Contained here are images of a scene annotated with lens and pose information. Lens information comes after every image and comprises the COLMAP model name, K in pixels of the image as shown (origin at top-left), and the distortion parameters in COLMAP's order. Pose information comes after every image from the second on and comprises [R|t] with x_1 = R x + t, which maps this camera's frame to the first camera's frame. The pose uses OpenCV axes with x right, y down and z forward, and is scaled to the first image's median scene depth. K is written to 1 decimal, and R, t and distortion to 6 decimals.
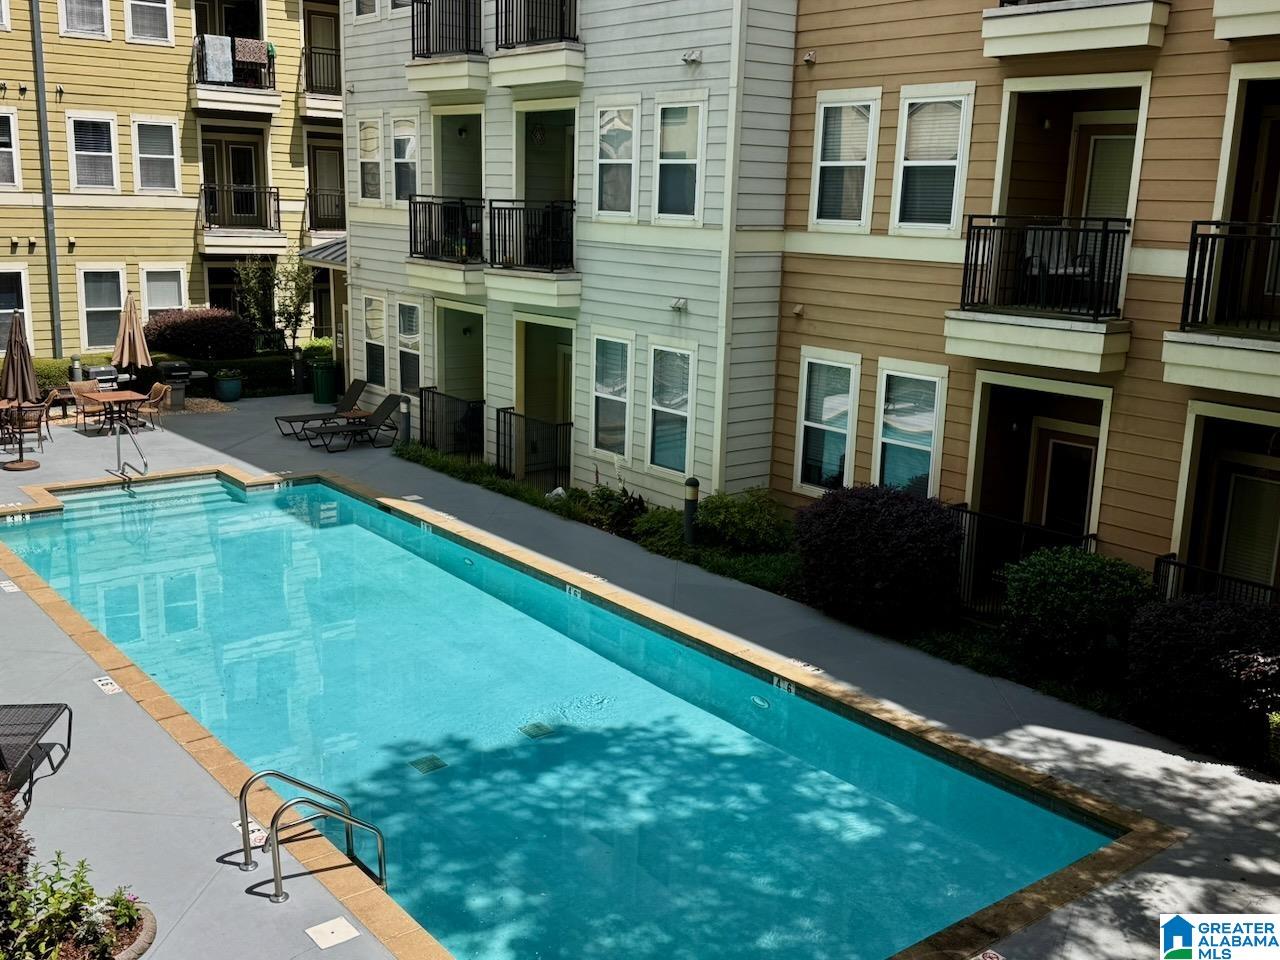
lens RADIAL K [[1285.6, 0, 644.1], [0, 1285.6, 477.3], [0, 0, 1]] dist [0.061920, 0.000000]
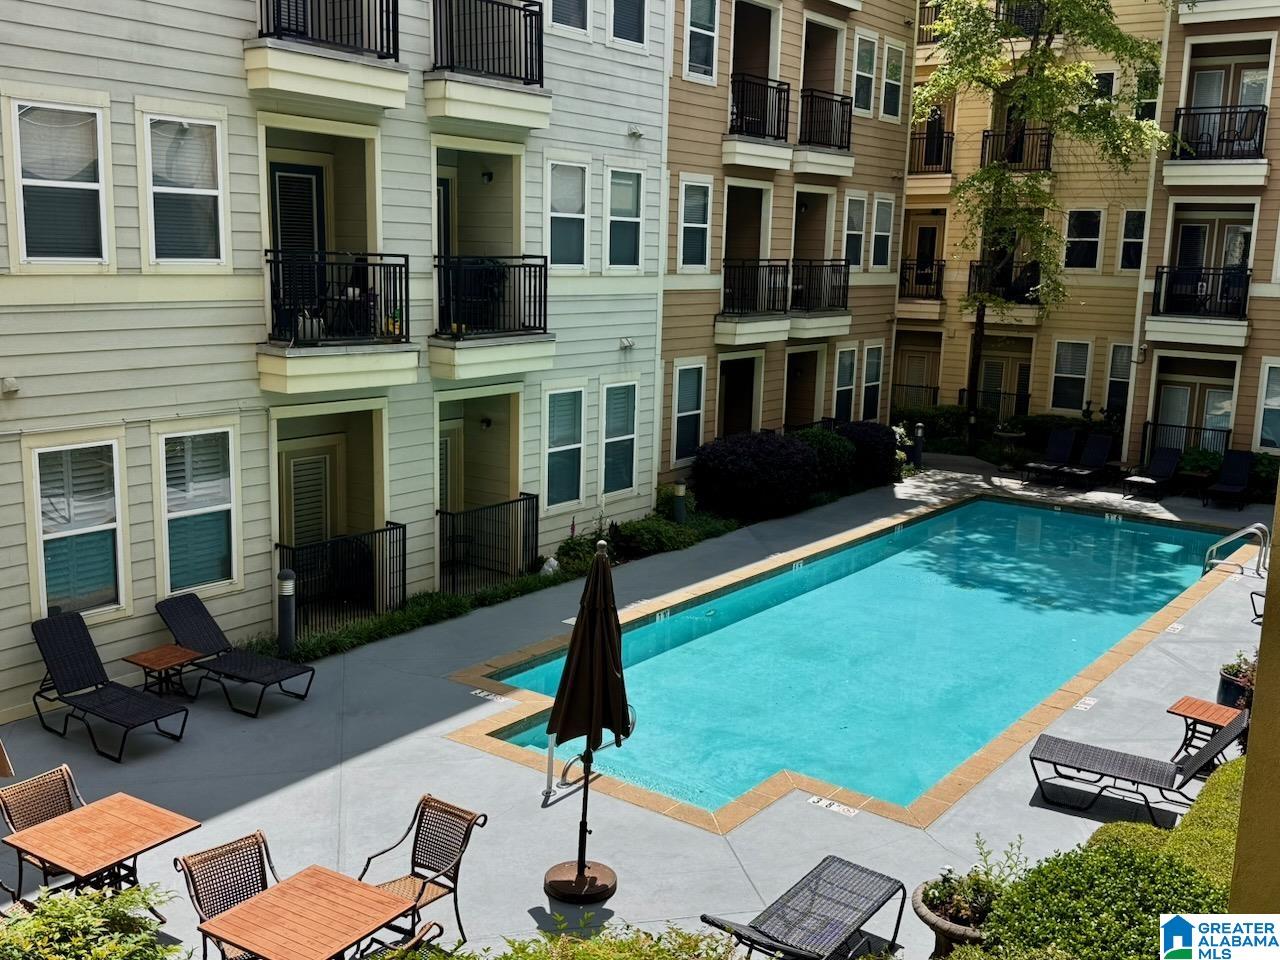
lens RADIAL K [[1285.6, 0, 652.9], [0, 1285.6, 508.2], [0, 0, 1]] dist [0.061920, 0.000000]
pose [[-0.299345, -0.219255, 0.928612, -0.776958], [0.173568, 0.944488, 0.278955, -0.224822], [-0.938225, 0.244681, -0.244672, 0.934669]]
